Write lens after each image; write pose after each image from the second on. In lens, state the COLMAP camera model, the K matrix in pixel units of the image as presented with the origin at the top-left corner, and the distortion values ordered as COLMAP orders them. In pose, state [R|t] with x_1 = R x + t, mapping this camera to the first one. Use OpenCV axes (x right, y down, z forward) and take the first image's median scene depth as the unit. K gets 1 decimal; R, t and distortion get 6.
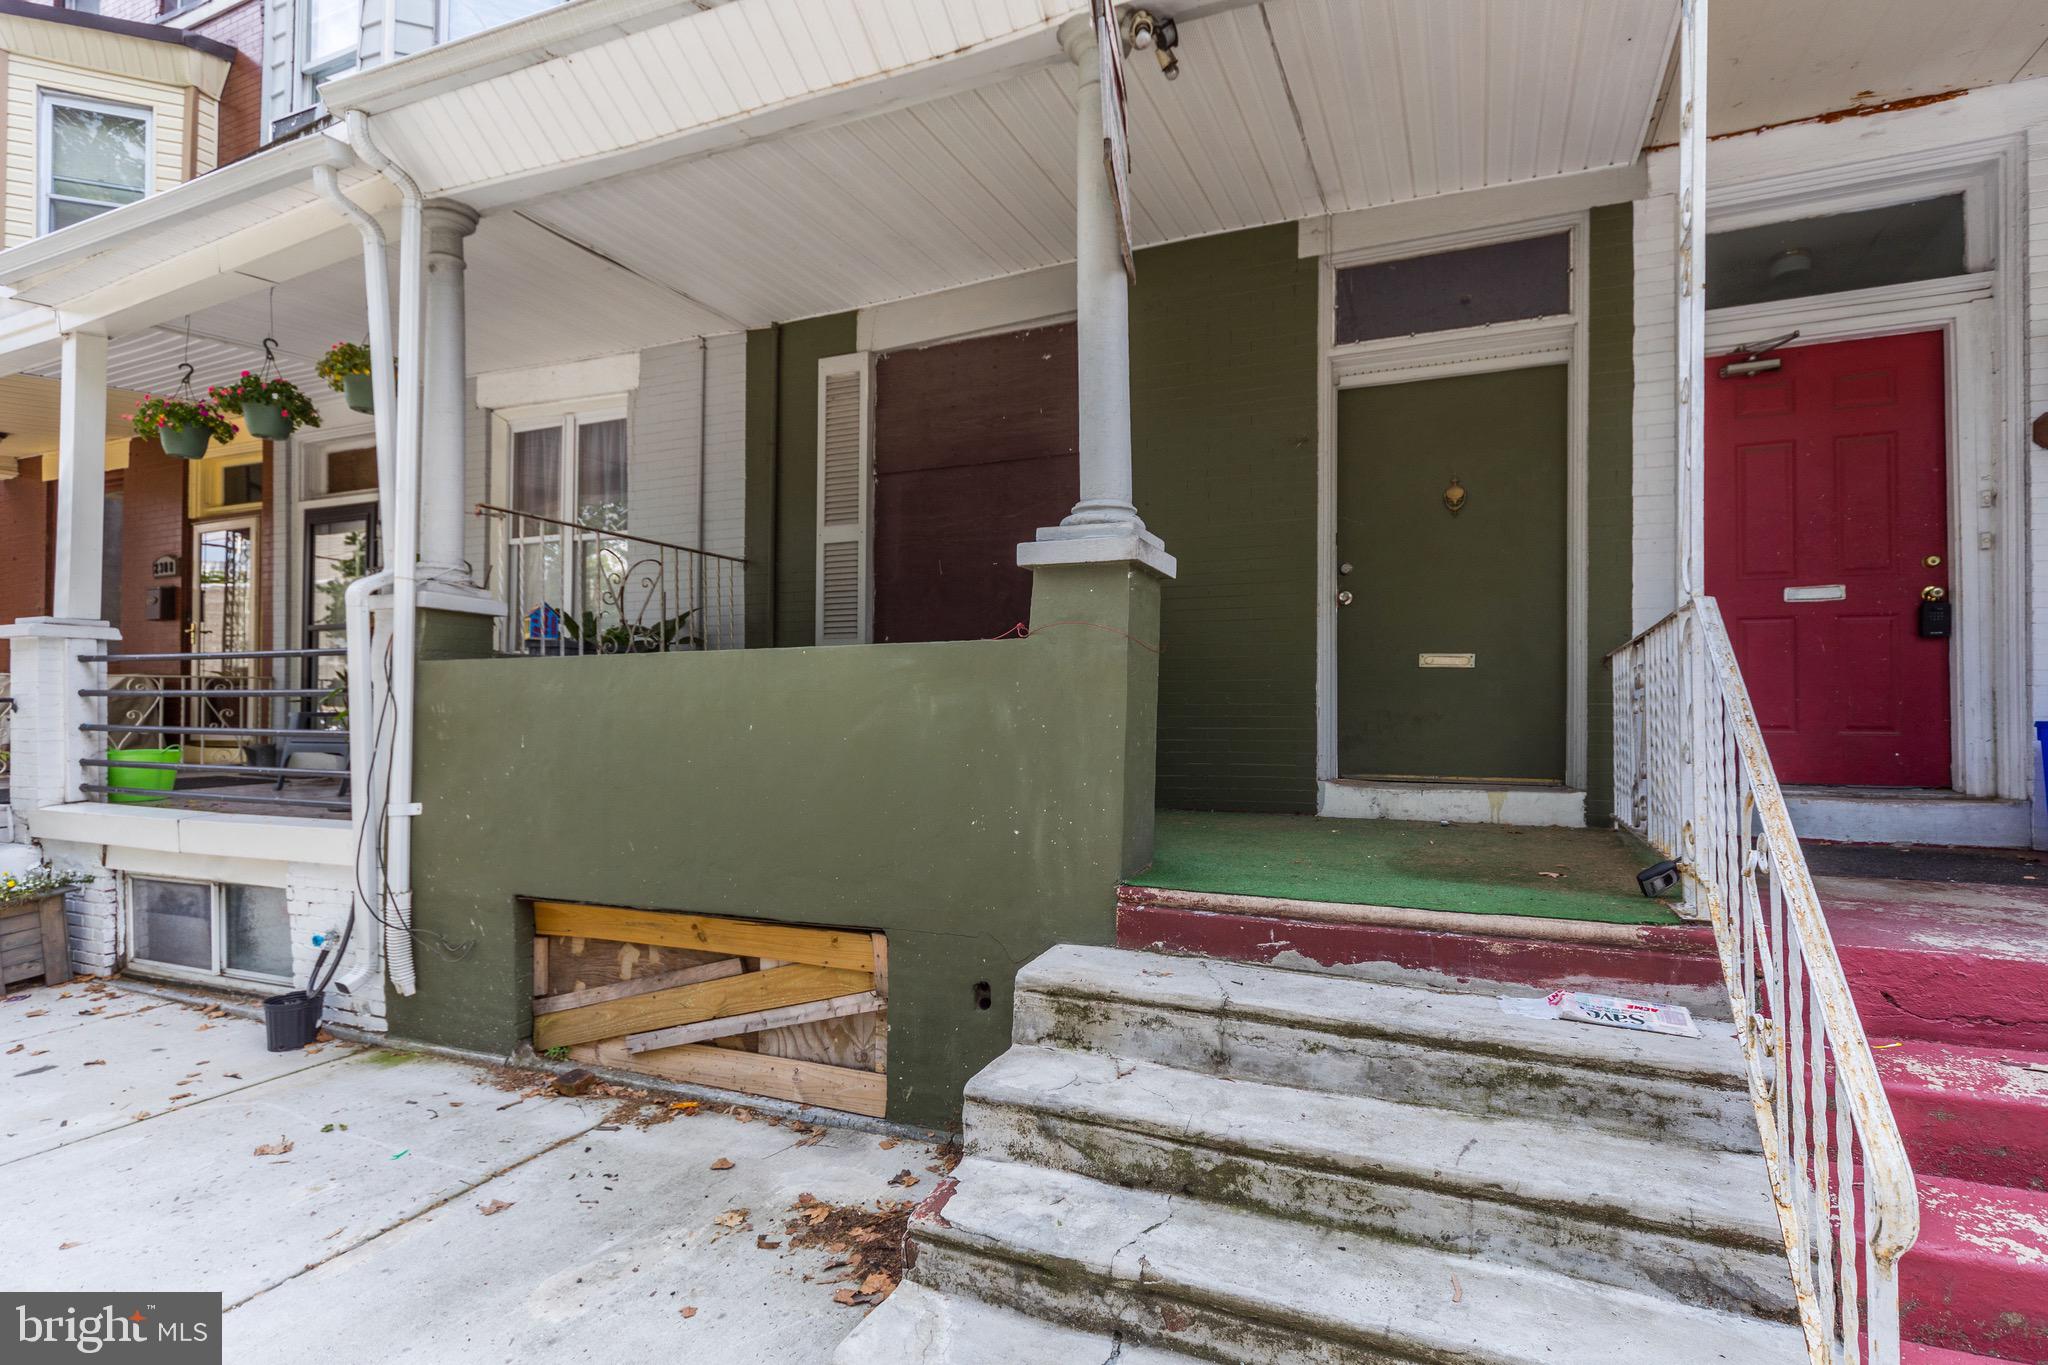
lens RADIAL K [[970.5, 0, 1019.4], [0, 970.5, 704.8], [0, 0, 1]] dist [-0.000608, -0.000135]
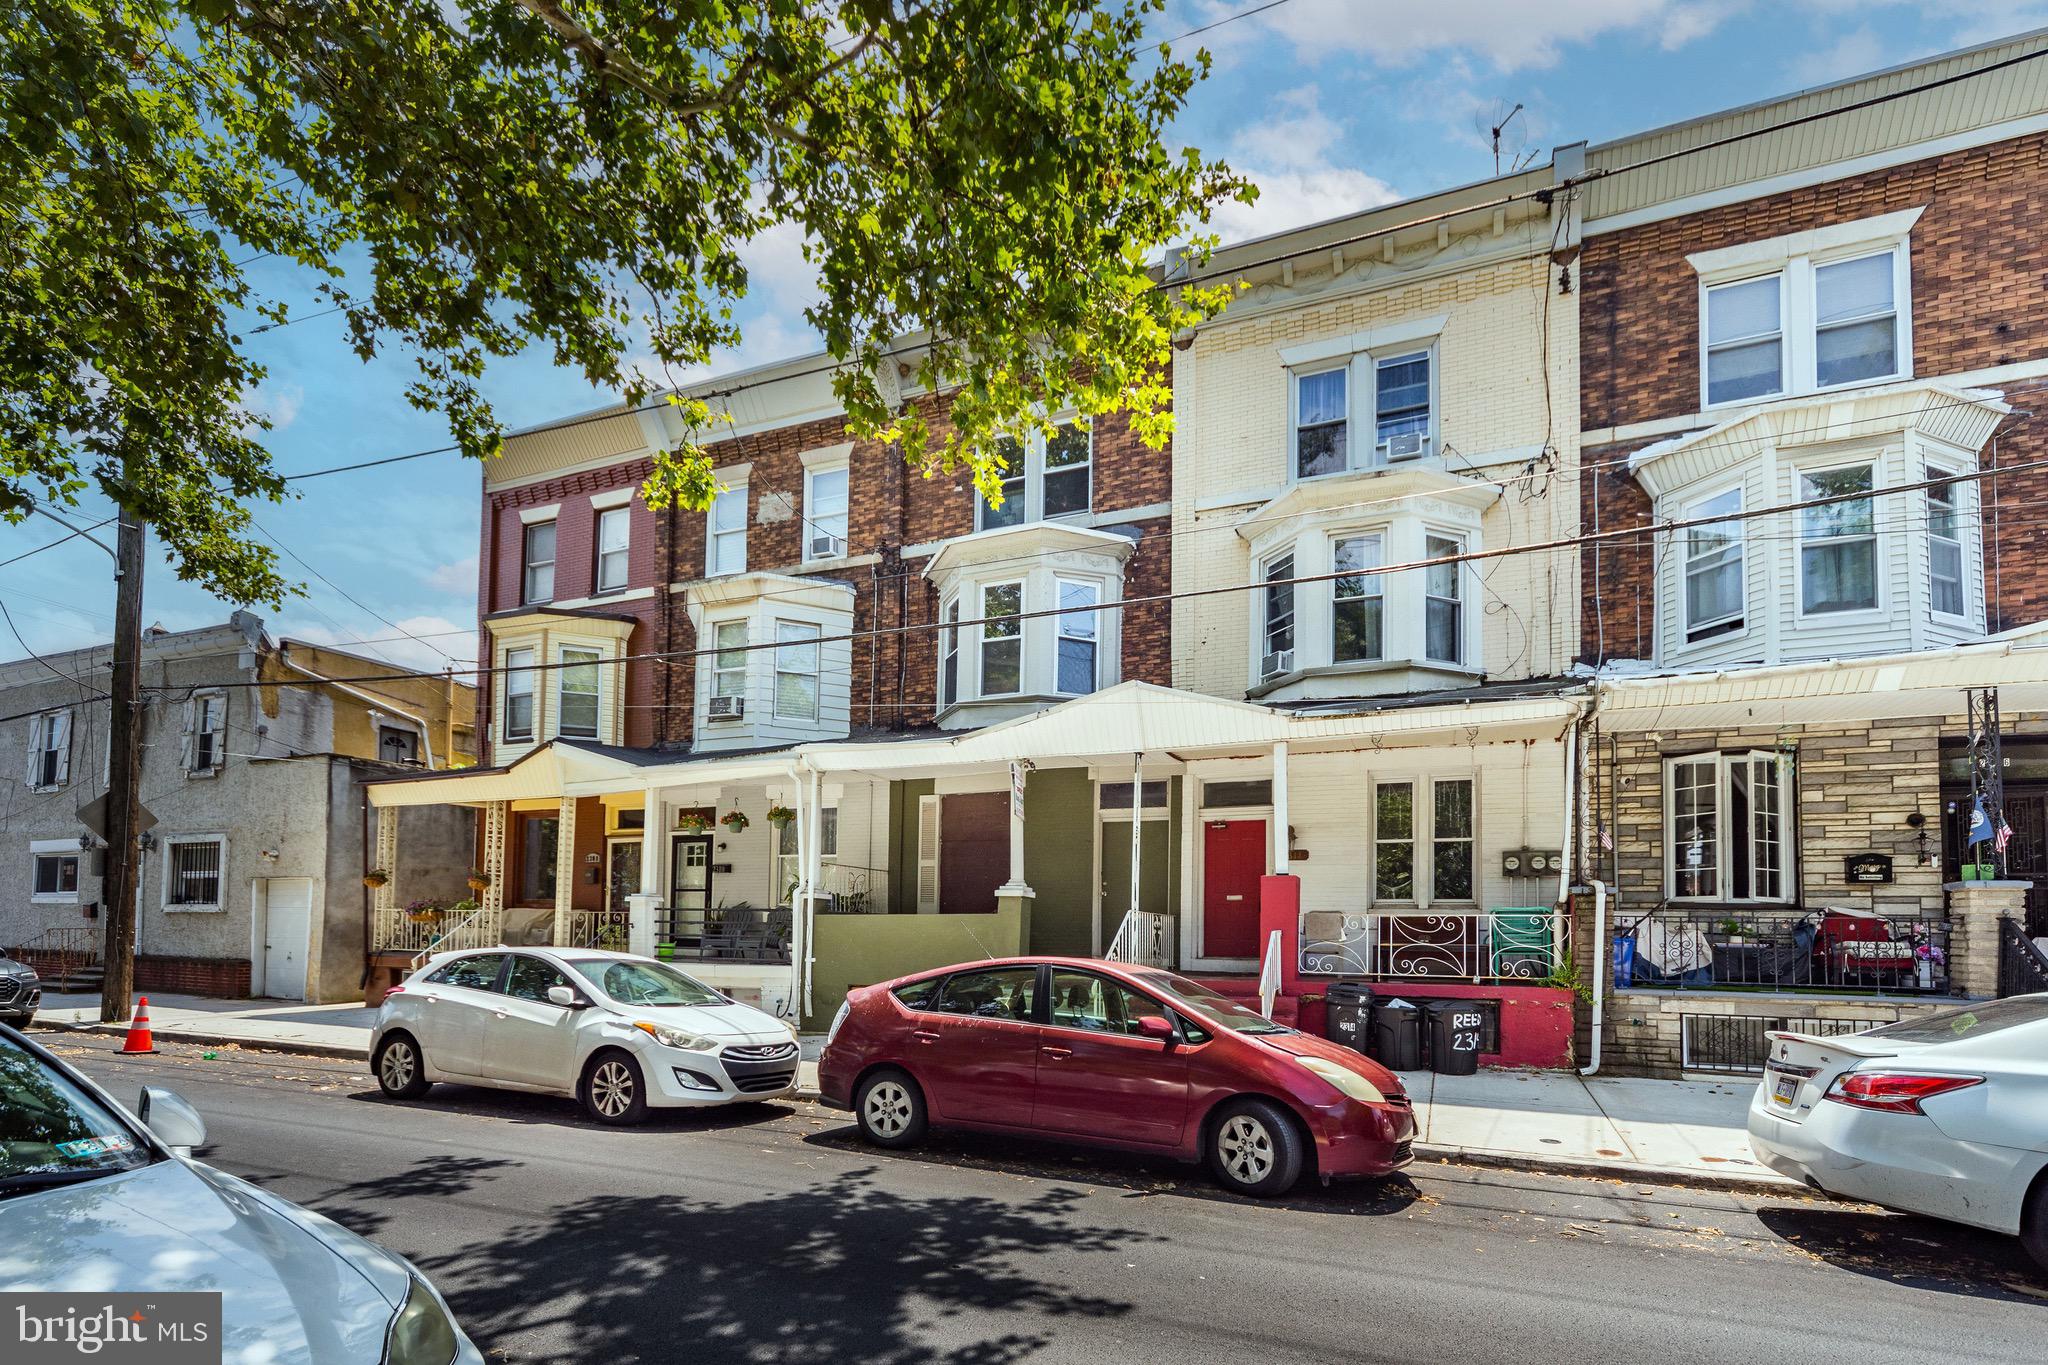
lens RADIAL K [[857.0, 0, 1030.8], [0, 857.0, 693.8], [0, 0, 1]] dist [0.002168, -0.000157]
pose [[0.998832, 0.016144, 0.045537, -0.018100], [-0.003384, 0.963583, -0.267388, 0.000372], [-0.048196, 0.266922, 0.962512, -1.645711]]
